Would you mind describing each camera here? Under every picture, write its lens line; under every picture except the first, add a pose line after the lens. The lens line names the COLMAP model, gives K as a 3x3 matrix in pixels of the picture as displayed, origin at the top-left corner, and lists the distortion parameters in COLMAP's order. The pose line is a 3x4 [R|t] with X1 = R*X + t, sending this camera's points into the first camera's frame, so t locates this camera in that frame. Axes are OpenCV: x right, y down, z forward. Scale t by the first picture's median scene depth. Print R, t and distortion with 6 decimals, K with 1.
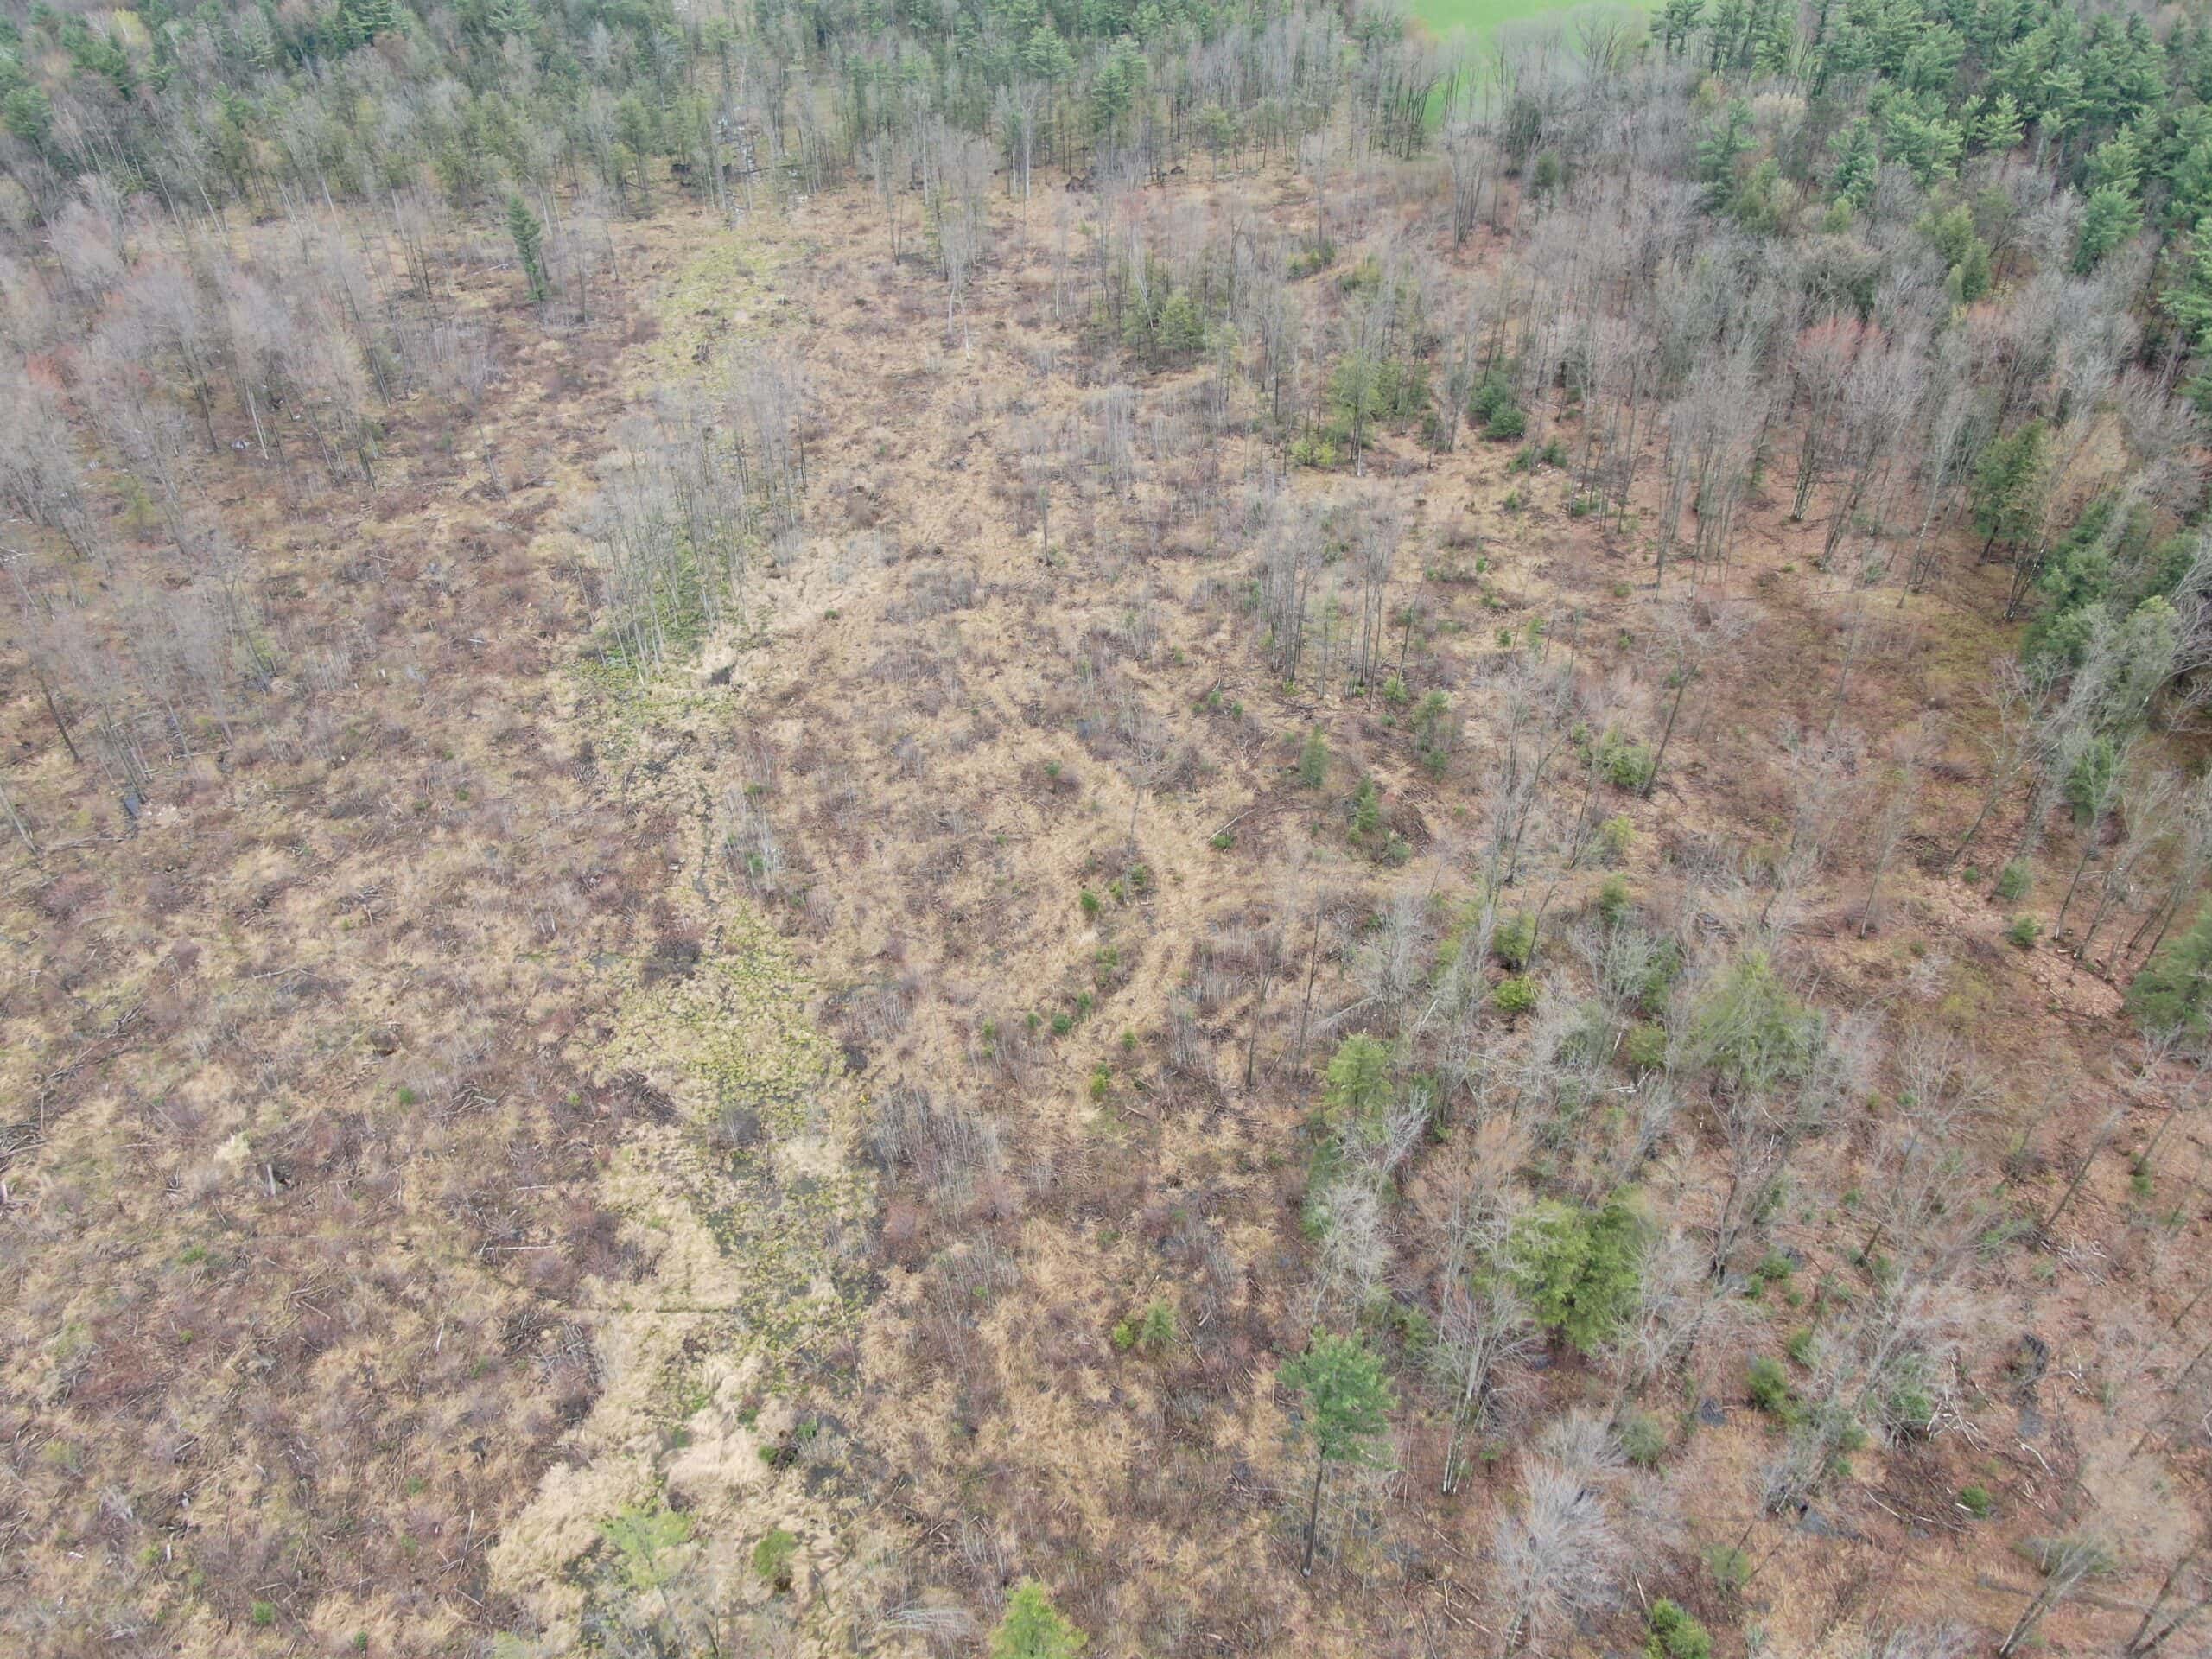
lens RADIAL K [[1581.4, 0, 1105.8], [0, 1581.4, 834.0], [0, 0, 1]] dist [-0.019162, -0.000277]
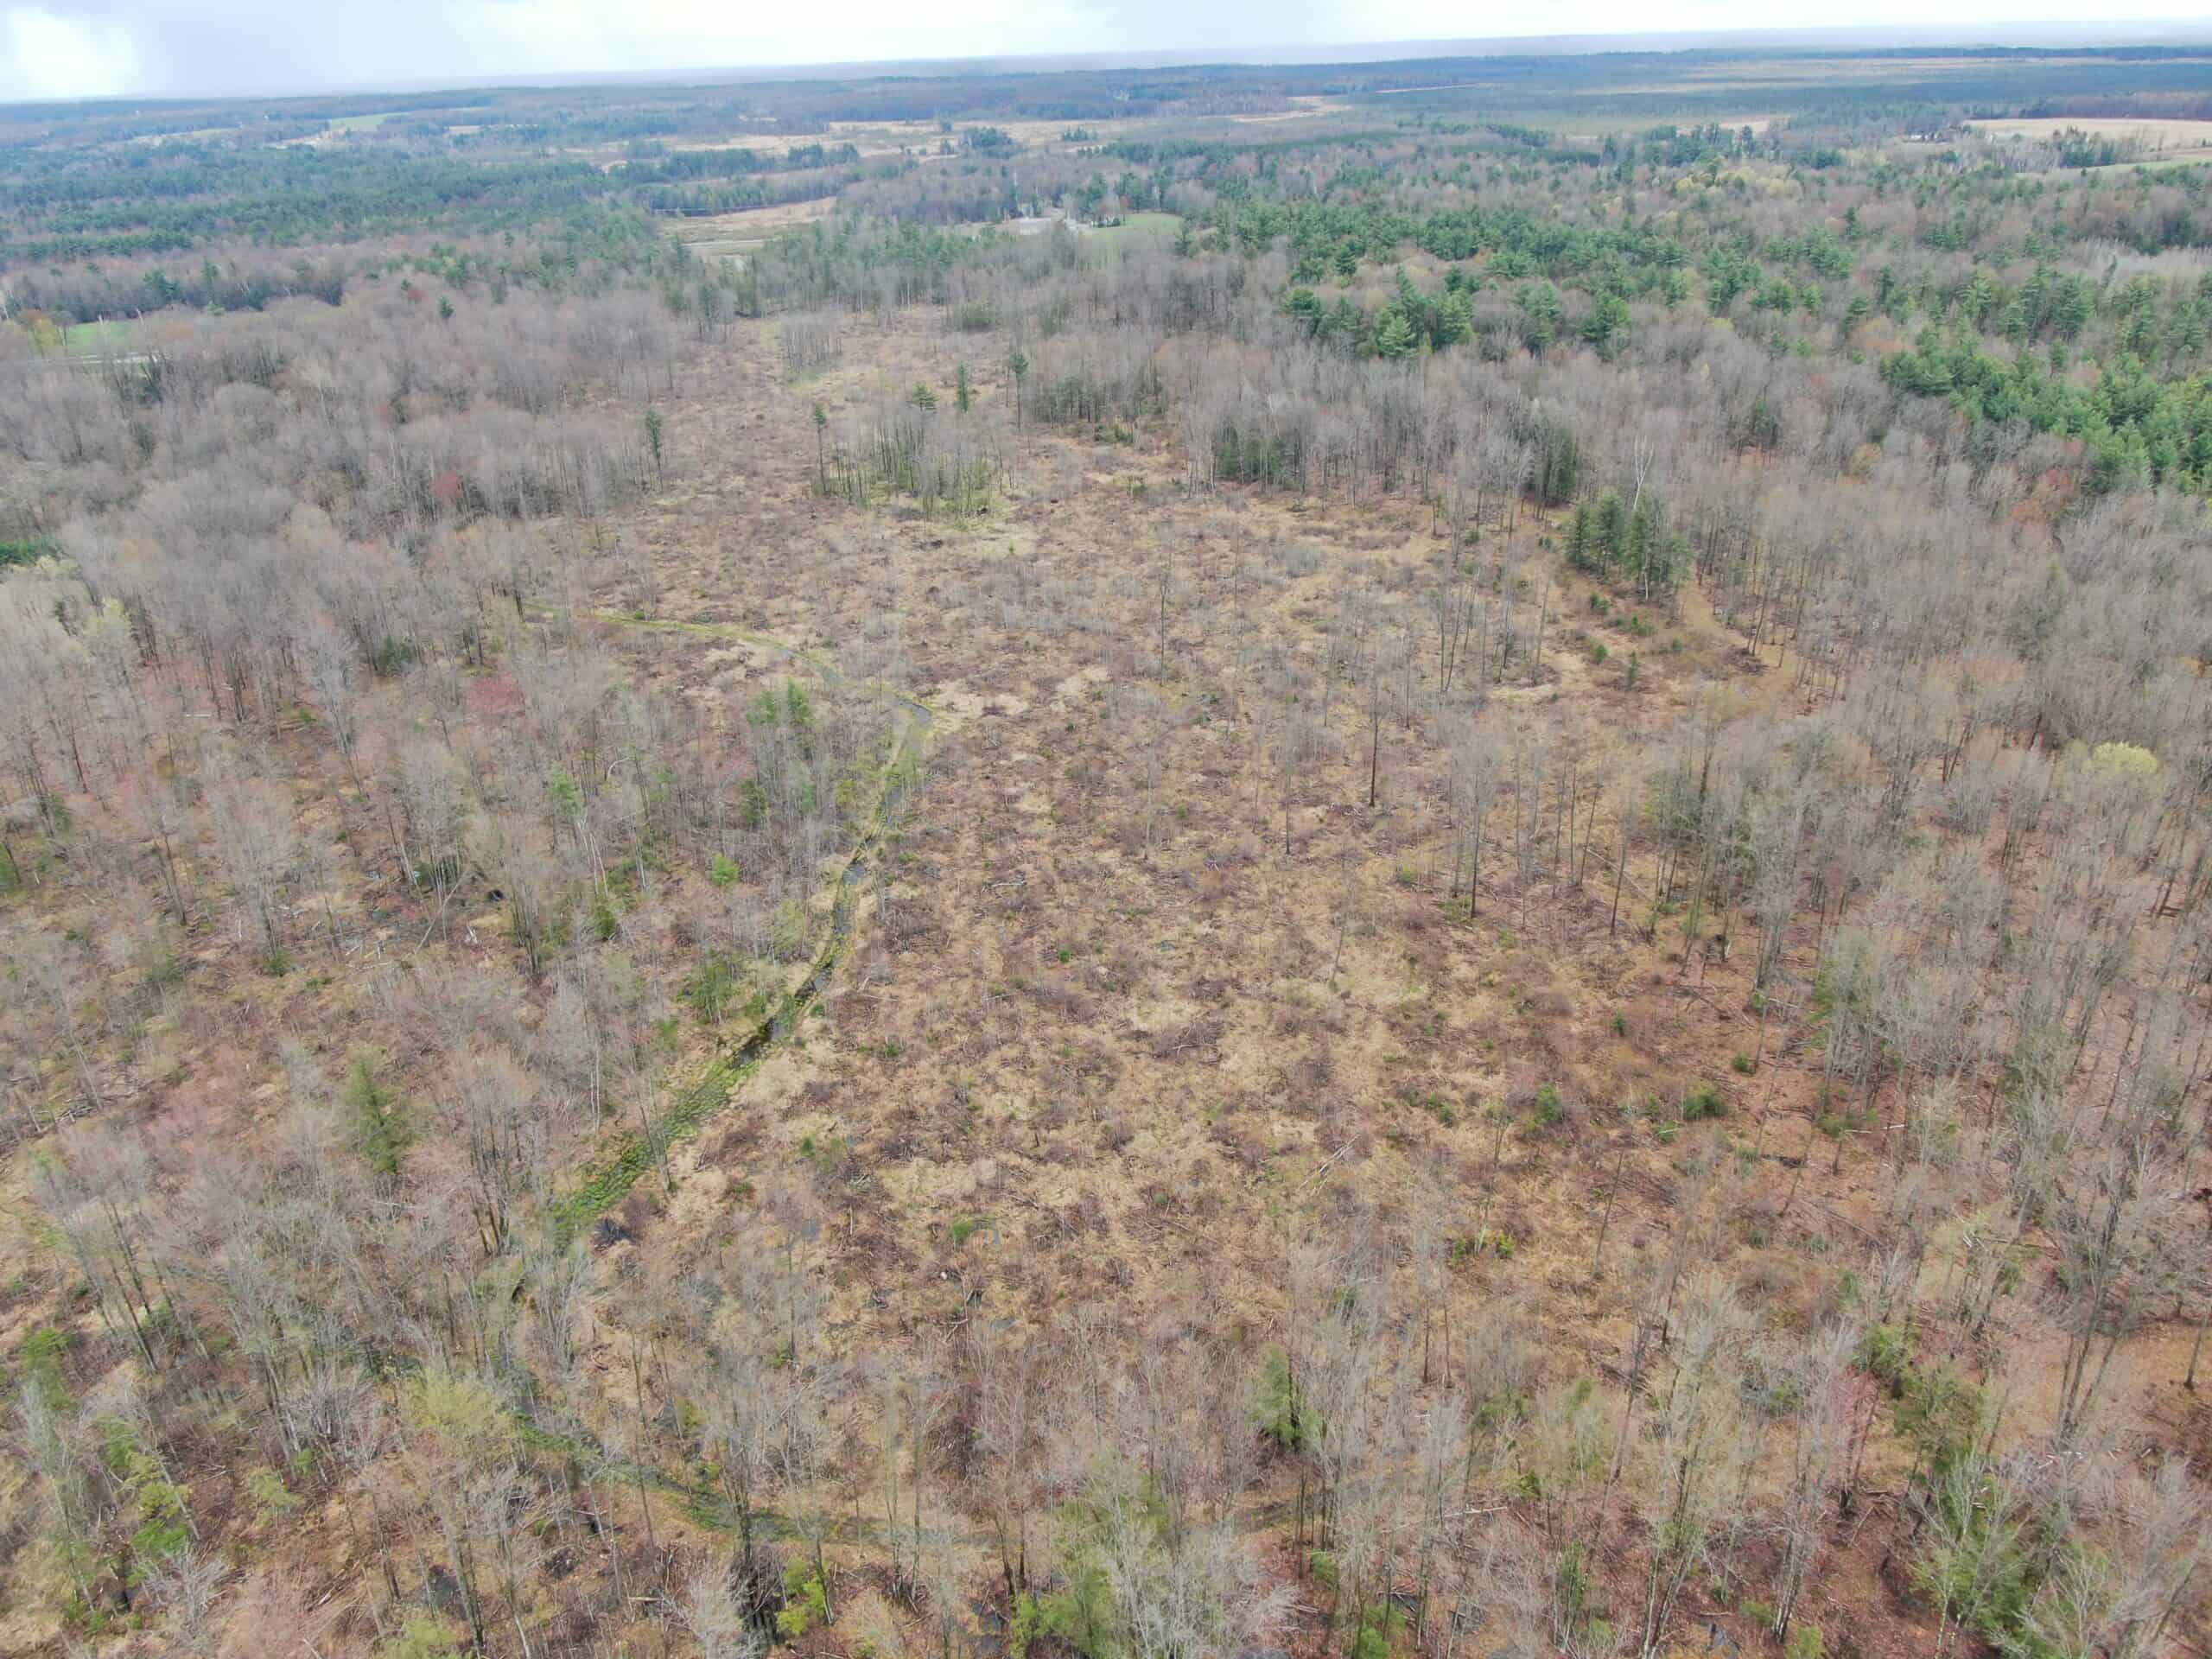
lens RADIAL K [[1581.4, 0, 1105.3], [0, 1581.4, 830.7], [0, 0, 1]] dist [-0.019162, -0.000277]
pose [[0.992481, -0.069450, 0.100783, -0.083740], [0.090996, 0.969377, -0.228097, 1.356784], [-0.081856, 0.235553, 0.968408, -1.603071]]
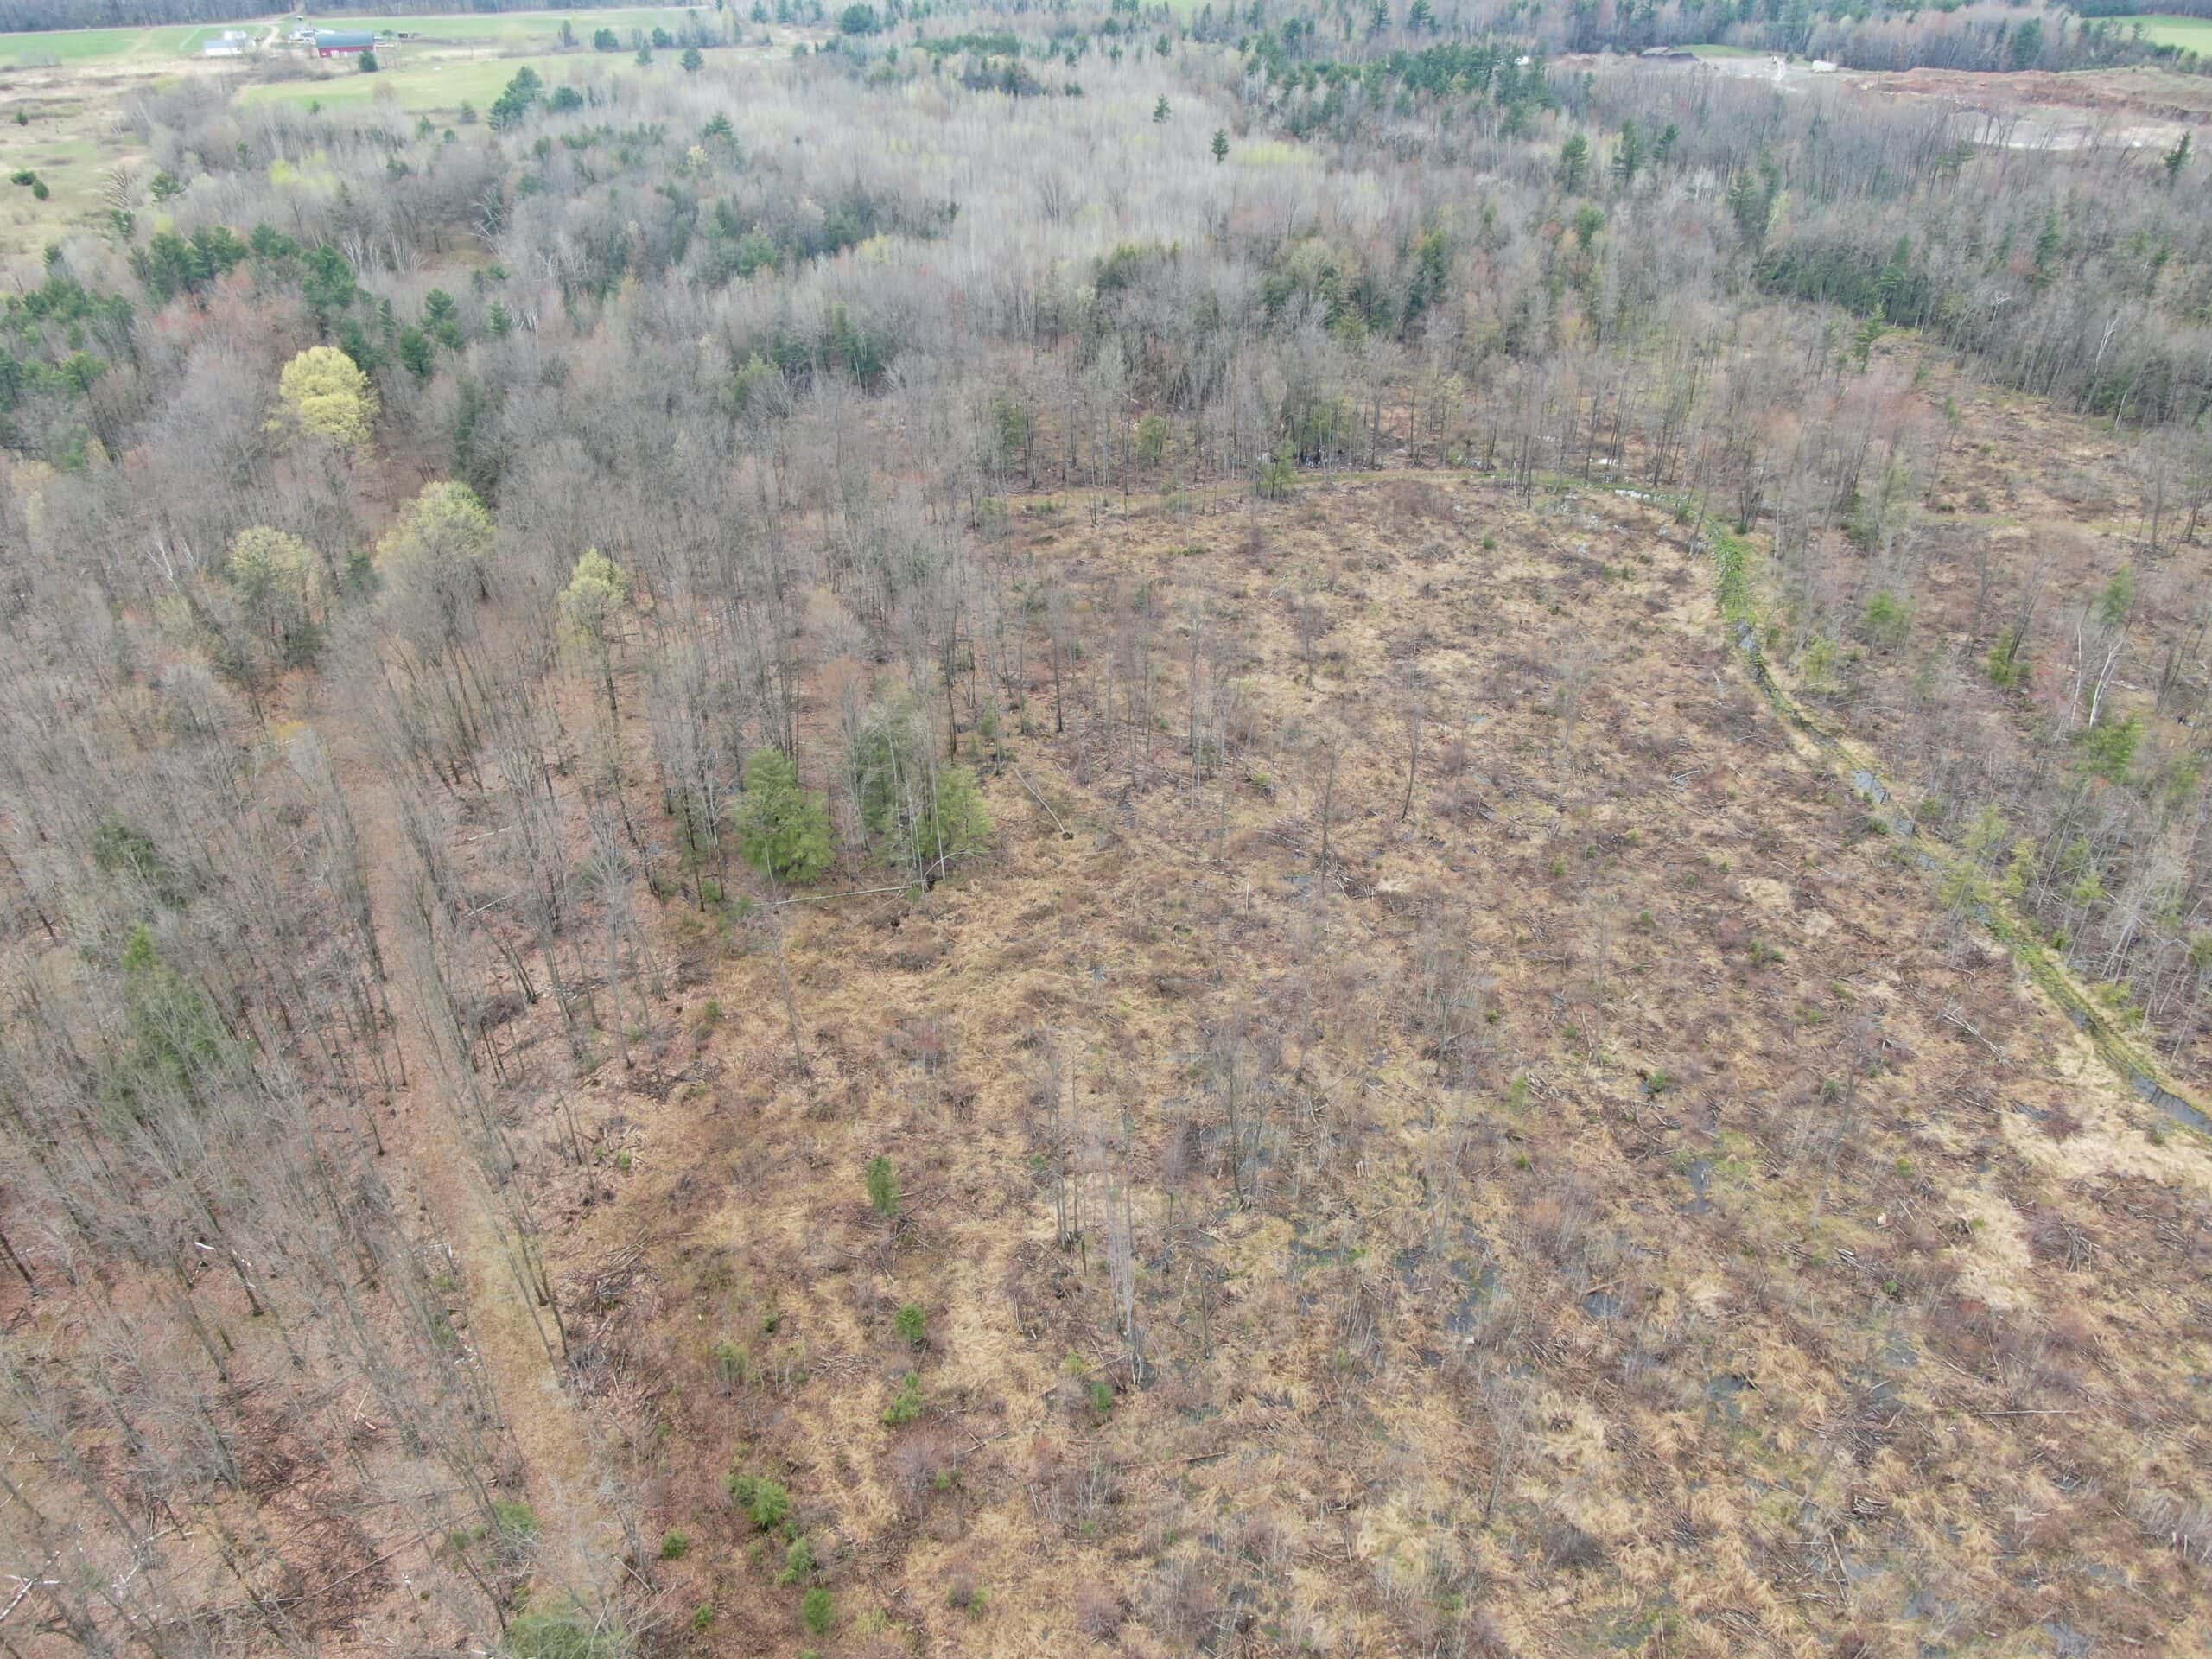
lens RADIAL K [[1581.4, 0, 1096.4], [0, 1581.4, 836.3], [0, 0, 1]] dist [-0.019162, -0.000277]
pose [[-0.962514, 0.169031, -0.212122, 0.522337], [-0.155697, 0.296053, 0.942396, 0.287507], [0.222094, 0.940096, -0.258637, -0.344701]]
